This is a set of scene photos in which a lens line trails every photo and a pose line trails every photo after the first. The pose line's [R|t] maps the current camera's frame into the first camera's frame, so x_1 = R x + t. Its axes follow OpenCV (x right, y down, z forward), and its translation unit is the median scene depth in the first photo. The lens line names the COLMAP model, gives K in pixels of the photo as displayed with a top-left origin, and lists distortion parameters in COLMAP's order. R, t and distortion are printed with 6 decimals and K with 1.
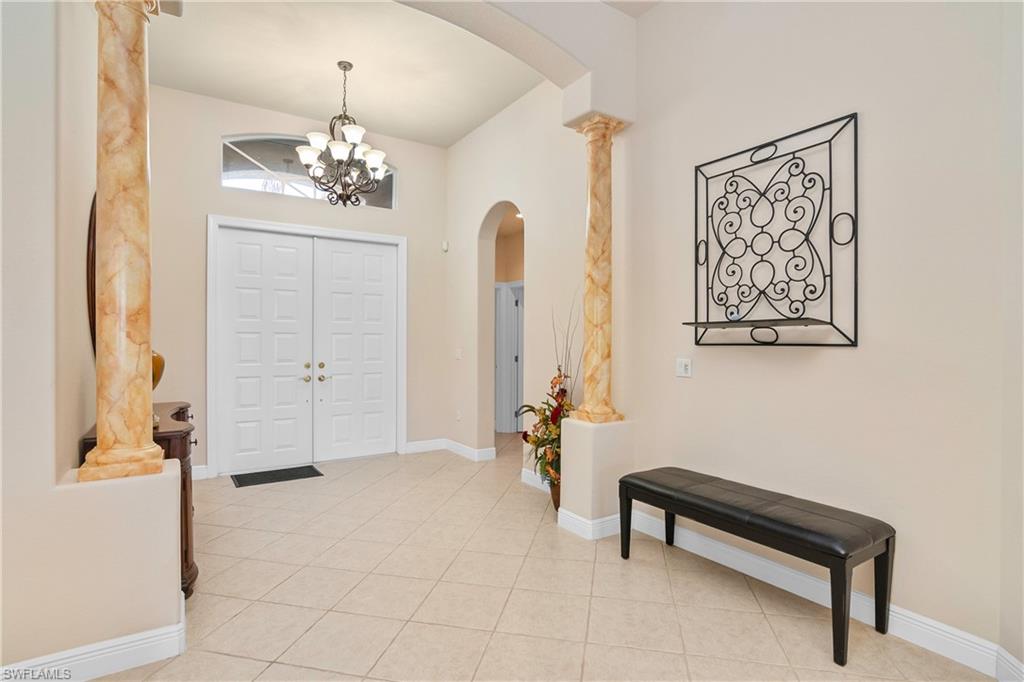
lens RADIAL K [[512.8, 0, 512.1], [0, 512.8, 342.3], [0, 0, 1]] dist [-0.026429, 0.006844]
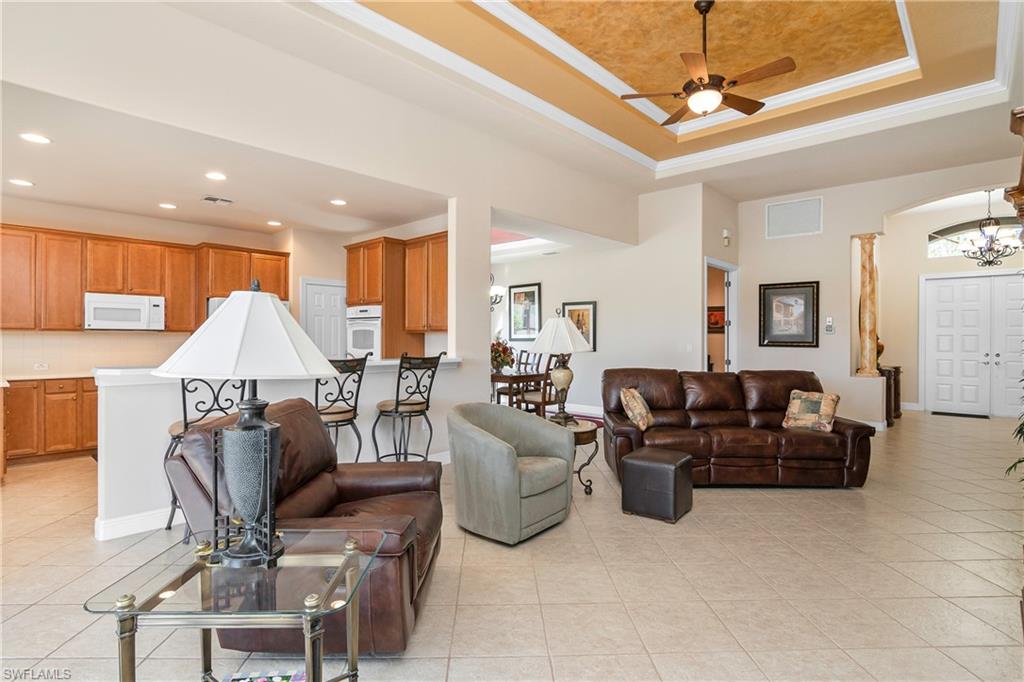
lens RADIAL K [[512.8, 0, 509.5], [0, 512.8, 338.4], [0, 0, 1]] dist [-0.026429, 0.006844]
pose [[0.246714, -0.002106, -0.969086, 1.373809], [-0.004857, 0.999982, -0.003409, 0.010520], [0.969076, 0.005548, 0.246700, -1.543888]]
